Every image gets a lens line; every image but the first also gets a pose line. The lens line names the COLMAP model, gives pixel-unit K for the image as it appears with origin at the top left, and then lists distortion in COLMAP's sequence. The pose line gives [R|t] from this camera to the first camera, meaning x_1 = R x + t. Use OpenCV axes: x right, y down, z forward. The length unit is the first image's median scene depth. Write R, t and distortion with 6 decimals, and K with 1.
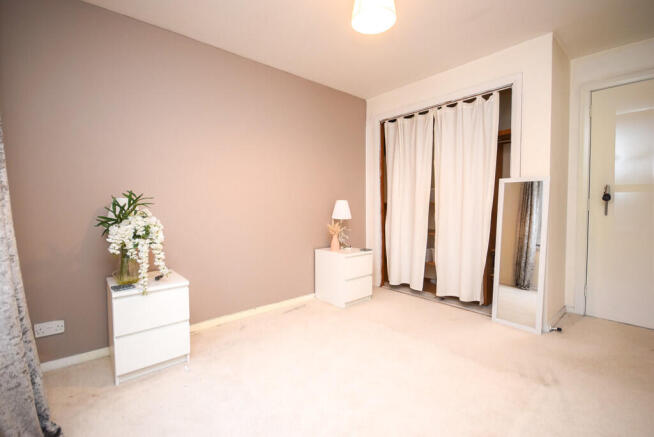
lens RADIAL K [[291.1, 0, 327.0], [0, 291.1, 218.5], [0, 0, 1]] dist [0.001867, 0.000215]
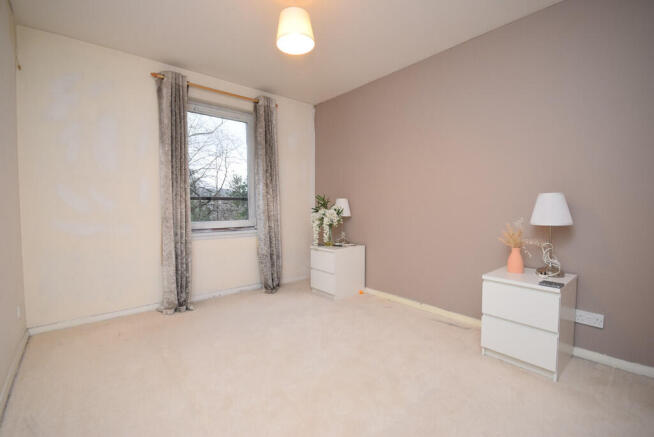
lens RADIAL K [[291.1, 0, 327.0], [0, 291.1, 218.5], [0, 0, 1]] dist [0.001867, 0.000215]
pose [[-0.037376, 0.053281, -0.997880, 0.637064], [-0.031893, 0.998005, 0.054482, -0.028029], [0.998792, 0.033861, -0.035602, 0.571020]]
